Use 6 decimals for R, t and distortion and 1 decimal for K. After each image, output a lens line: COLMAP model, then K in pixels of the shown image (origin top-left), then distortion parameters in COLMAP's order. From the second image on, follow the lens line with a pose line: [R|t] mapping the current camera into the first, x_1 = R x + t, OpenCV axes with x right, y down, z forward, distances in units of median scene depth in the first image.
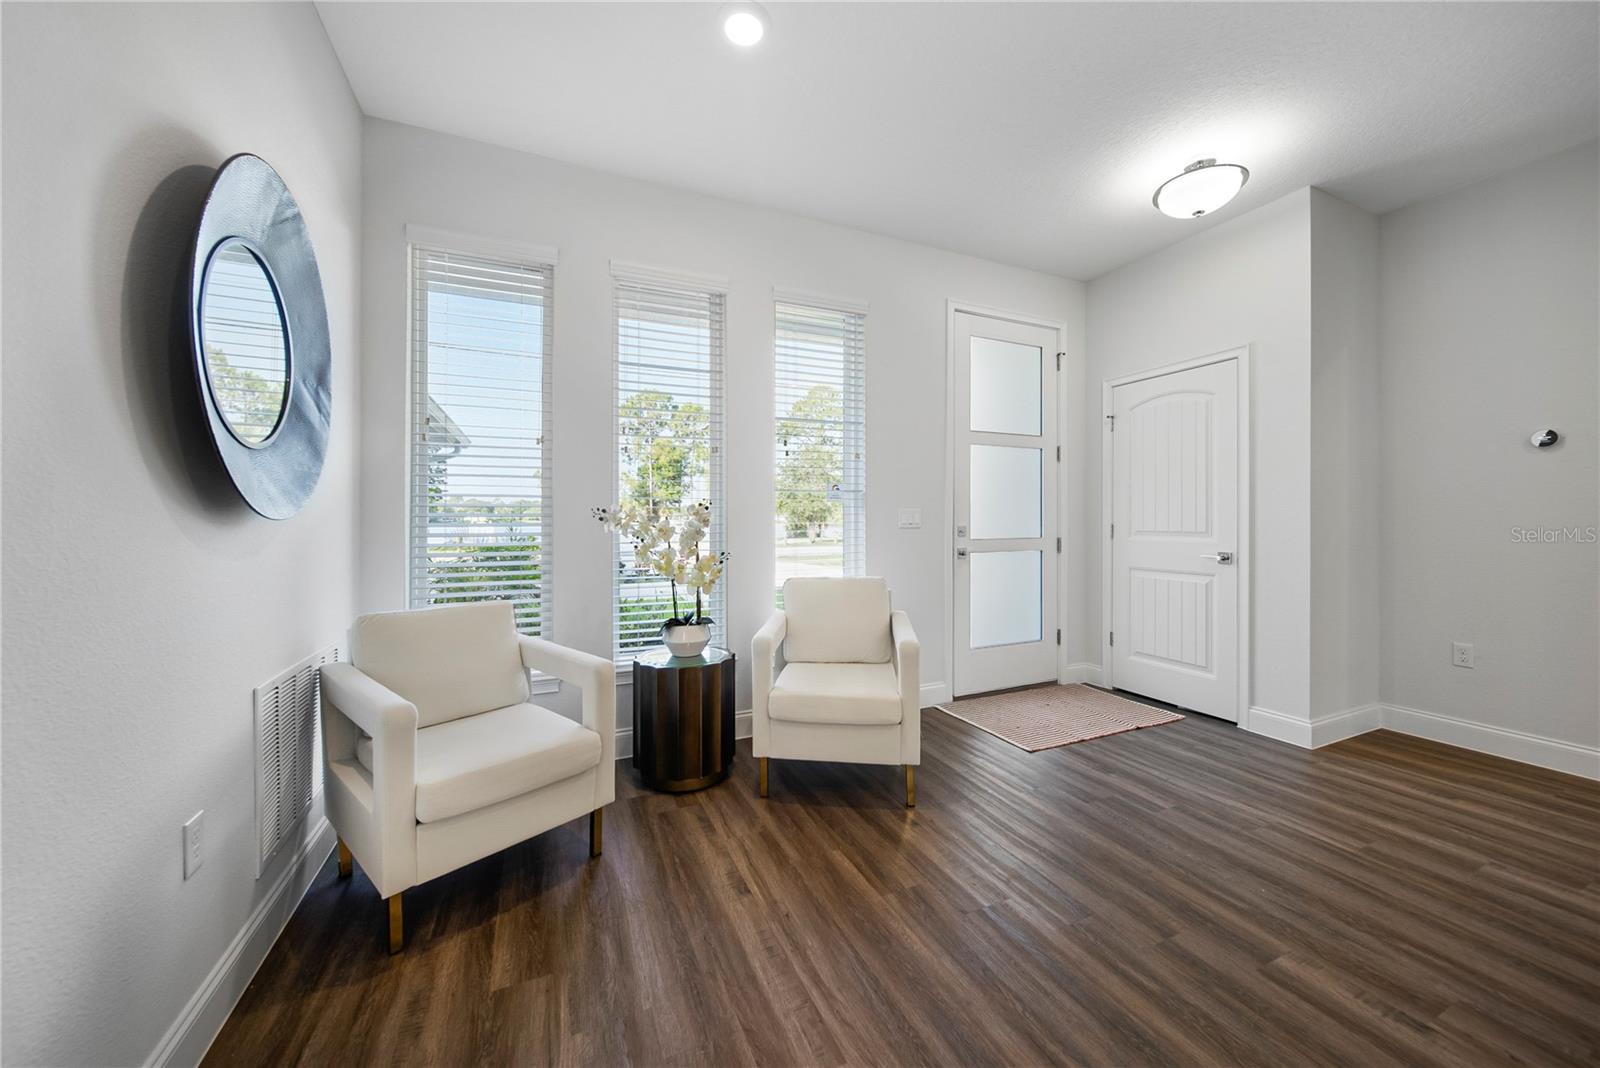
lens RADIAL K [[573.6, 0, 790.1], [0, 573.6, 519.2], [0, 0, 1]] dist [-0.000343, -0.001729]
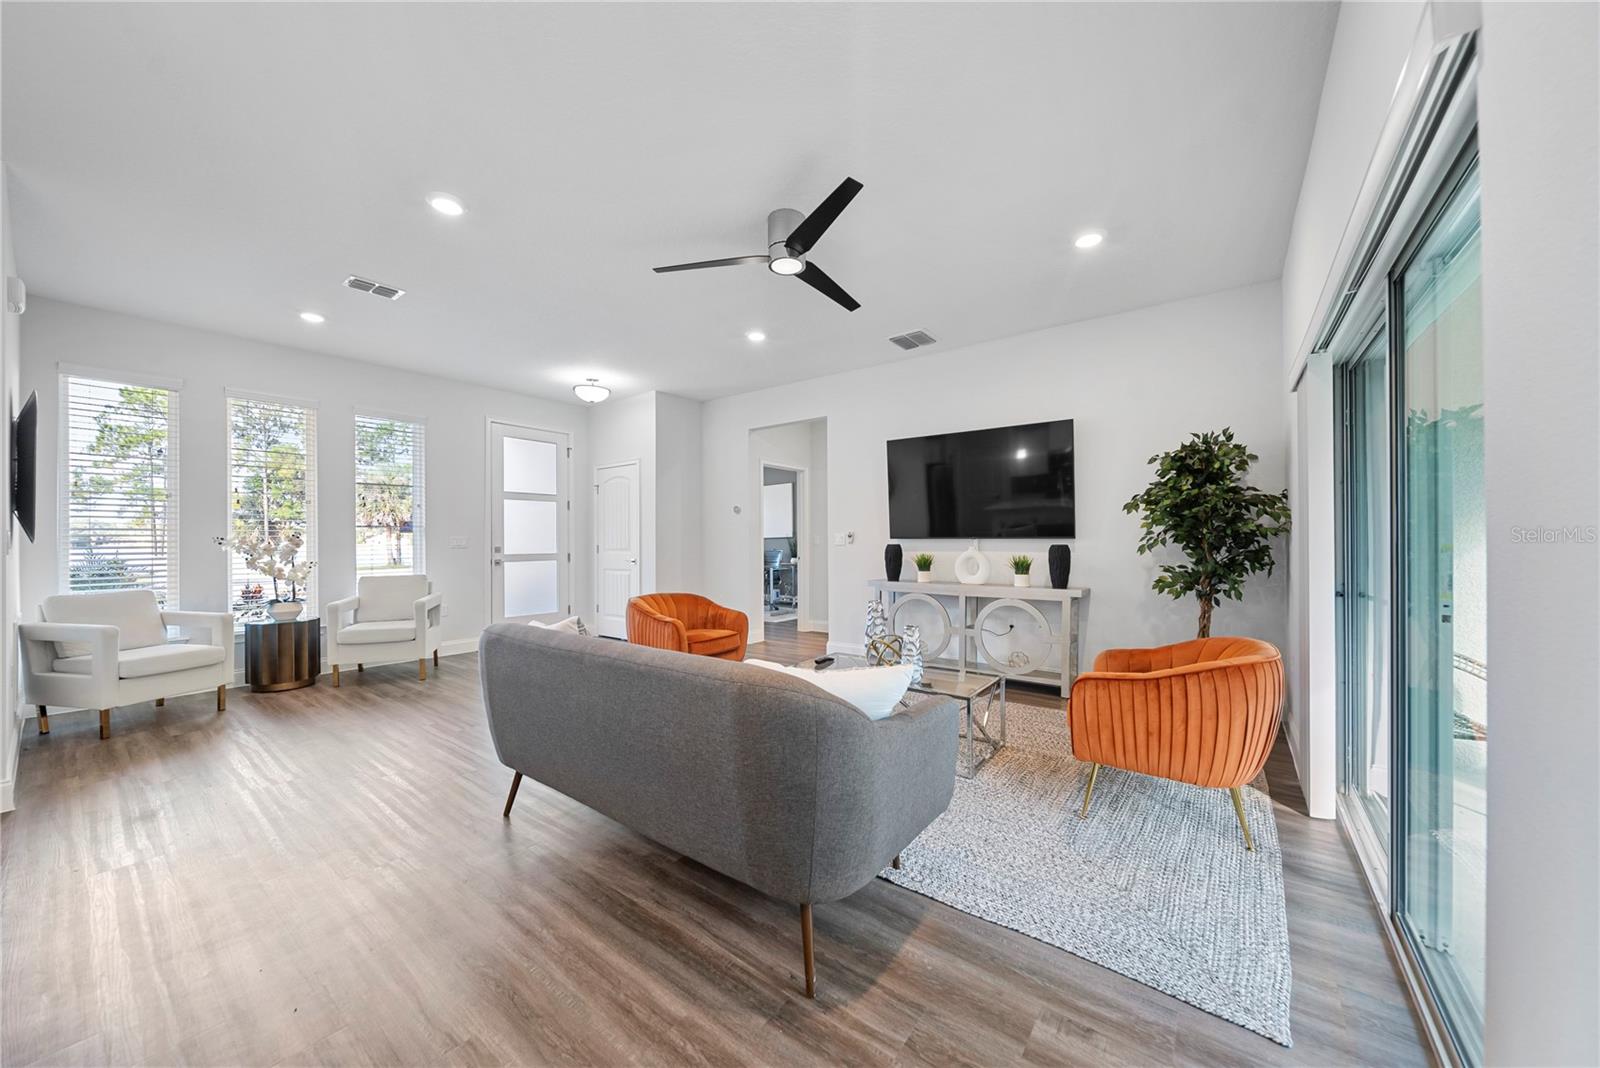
lens RADIAL K [[573.6, 0, 792.3], [0, 573.6, 538.4], [0, 0, 1]] dist [-0.000343, -0.001729]
pose [[0.872605, -0.000121, 0.488427, 0.321221], [0.003993, 0.999968, -0.006886, 0.003355], [-0.488411, 0.007959, 0.872578, -1.301054]]
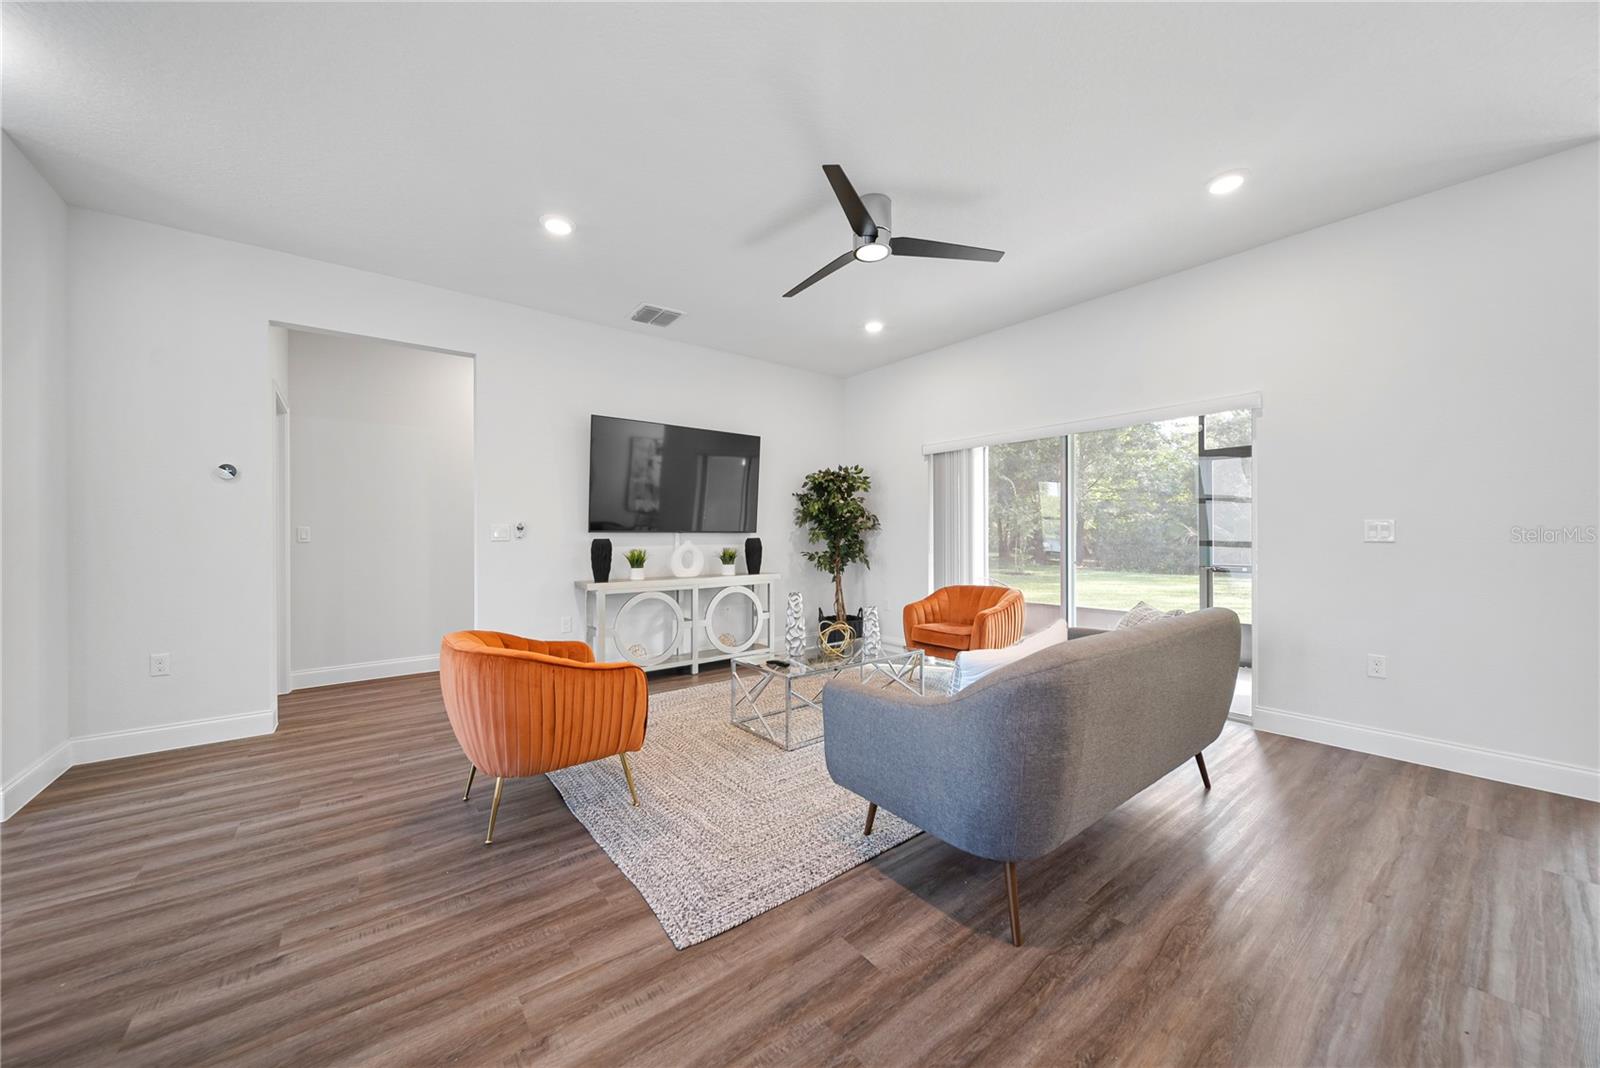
lens RADIAL K [[573.6, 0, 797.2], [0, 573.6, 533.3], [0, 0, 1]] dist [-0.000343, -0.001729]
pose [[-0.249249, 0.002603, 0.968436, -0.180057], [0.005531, 0.999984, -0.001264, 0.000357], [-0.968424, 0.005041, -0.249260, 0.127818]]
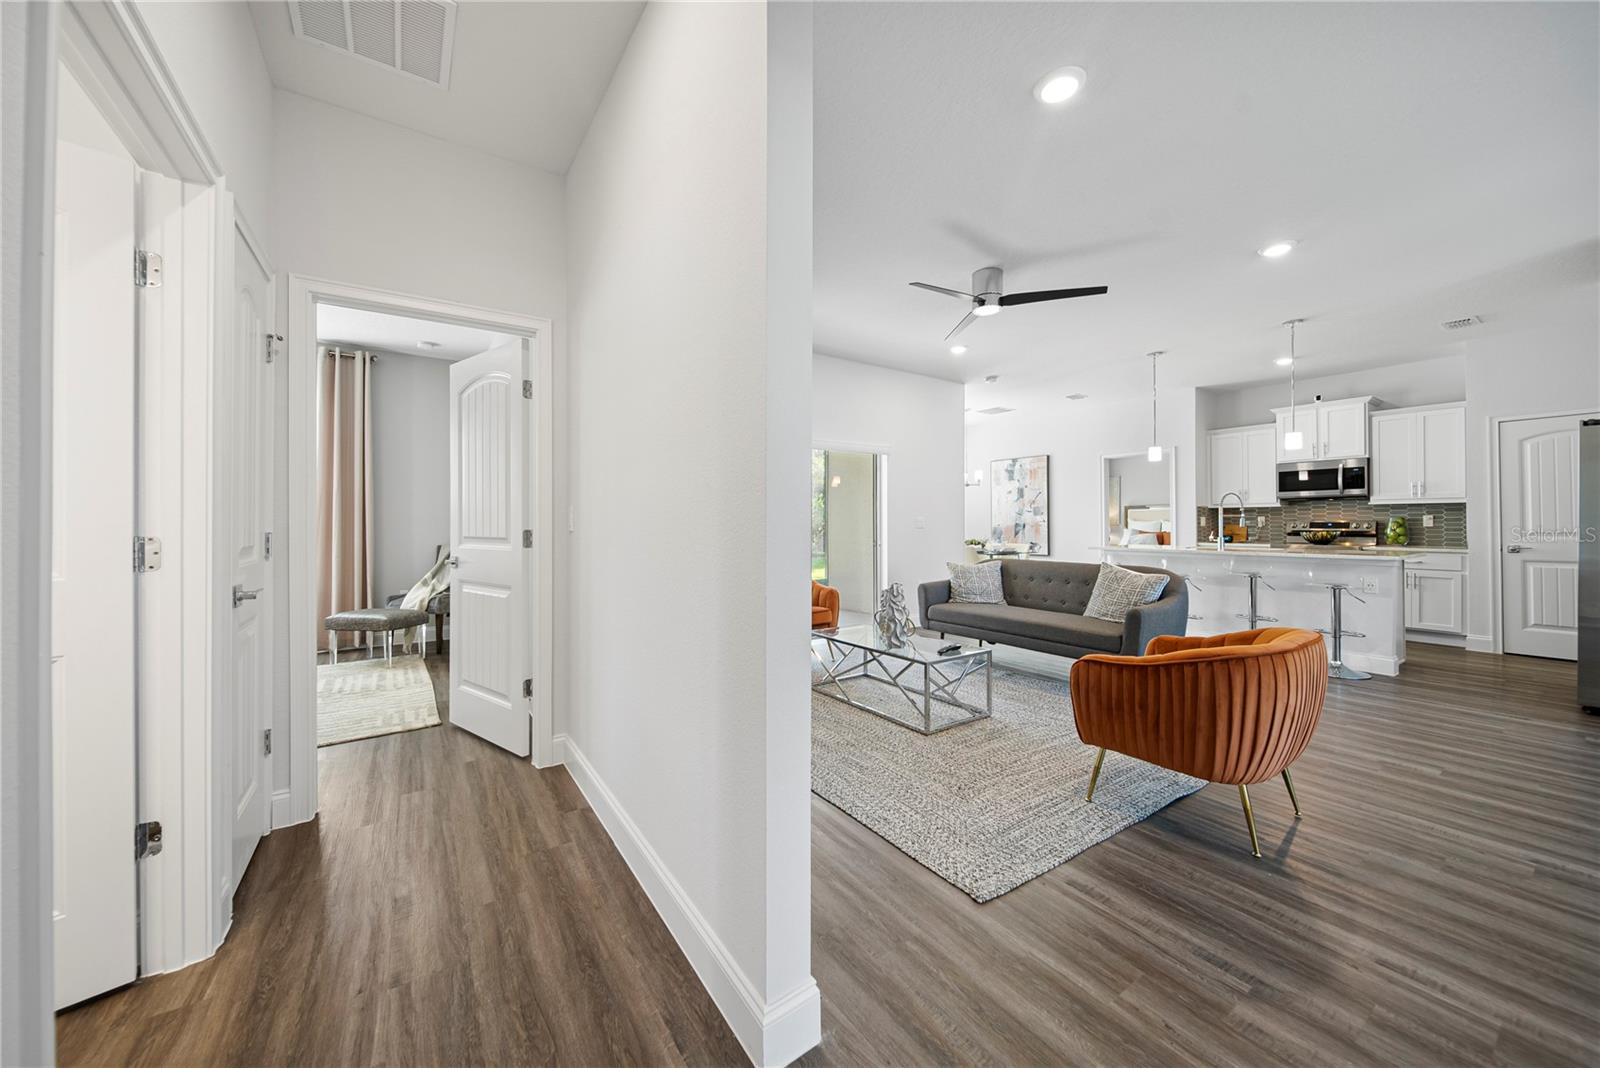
lens RADIAL K [[573.6, 0, 793.8], [0, 573.6, 523.5], [0, 0, 1]] dist [-0.000343, -0.001729]
pose [[-0.982418, 0.002794, -0.186675, 1.637804], [0.002298, 0.999993, 0.002877, -0.005948], [0.186682, 0.002397, -0.982417, 1.061507]]
